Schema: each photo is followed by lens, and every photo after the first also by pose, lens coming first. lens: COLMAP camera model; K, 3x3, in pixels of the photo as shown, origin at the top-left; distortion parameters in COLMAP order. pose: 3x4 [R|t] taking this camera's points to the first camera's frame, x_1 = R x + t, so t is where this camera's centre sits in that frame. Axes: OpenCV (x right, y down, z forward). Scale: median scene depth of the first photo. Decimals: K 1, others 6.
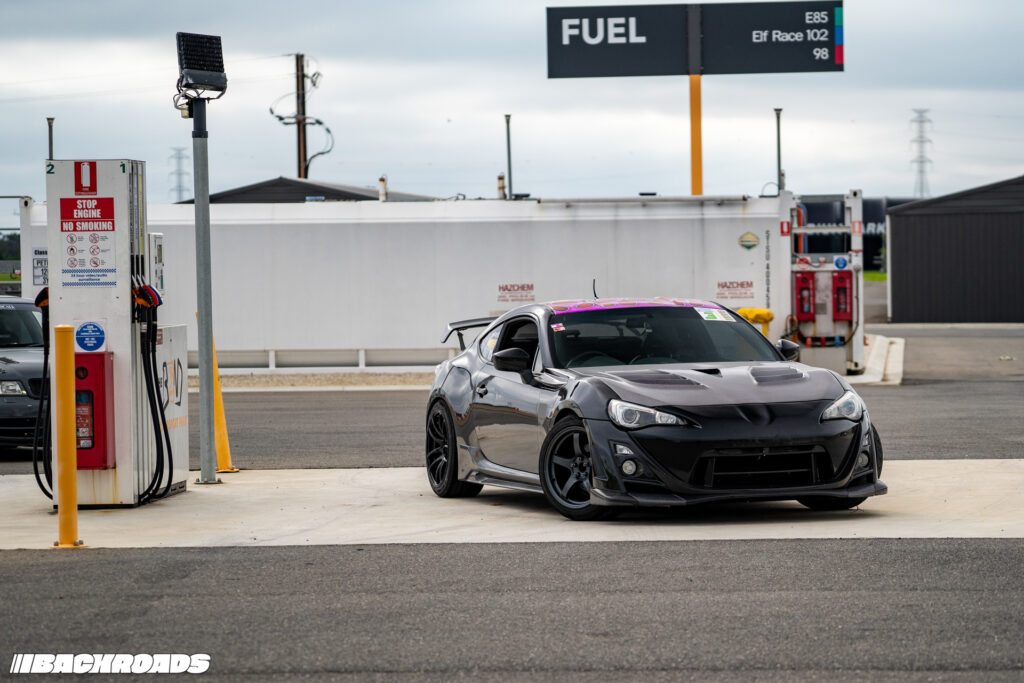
lens RADIAL K [[3518.0, 0, 600.2], [0, 3518.0, 340.4], [0, 0, 1]] dist [0.613253, 0.102459]
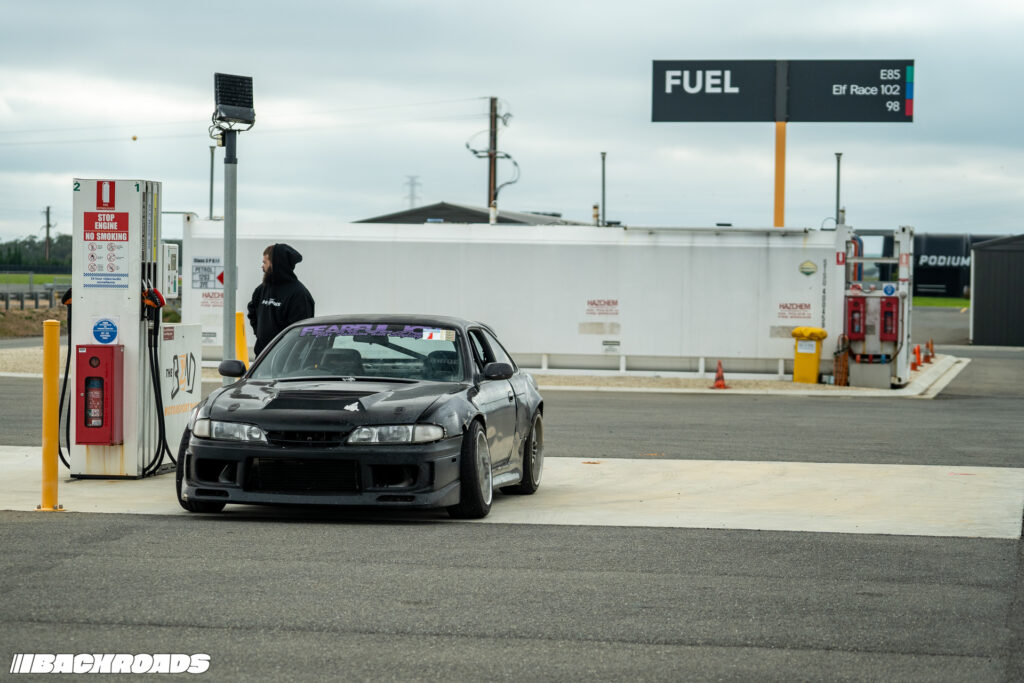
lens RADIAL K [[3057.7, 0, 512.0], [0, 3057.7, 341.5], [0, 0, 1]] dist [0.403267, -0.416138]
pose [[0.996229, 0.032739, -0.080347, 0.027362], [-0.032920, 0.999458, -0.000936, -0.000434], [0.080273, 0.003578, 0.996767, 0.002317]]
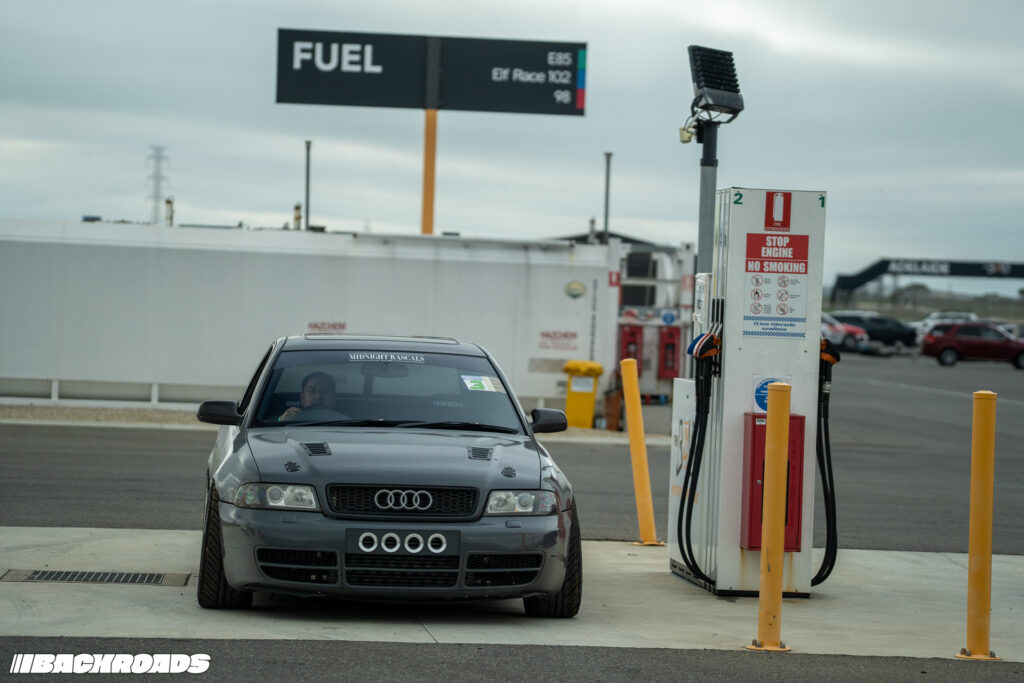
lens RADIAL K [[3533.0, 0, 512.0], [0, 3533.0, 341.5], [0, 0, 1]] dist [0.631325, 0.814437]
pose [[0.984160, 0.049988, 0.170092, -0.136083], [-0.048161, 0.998729, -0.014855, 0.000678], [-0.170618, 0.006428, 0.985316, 0.064391]]
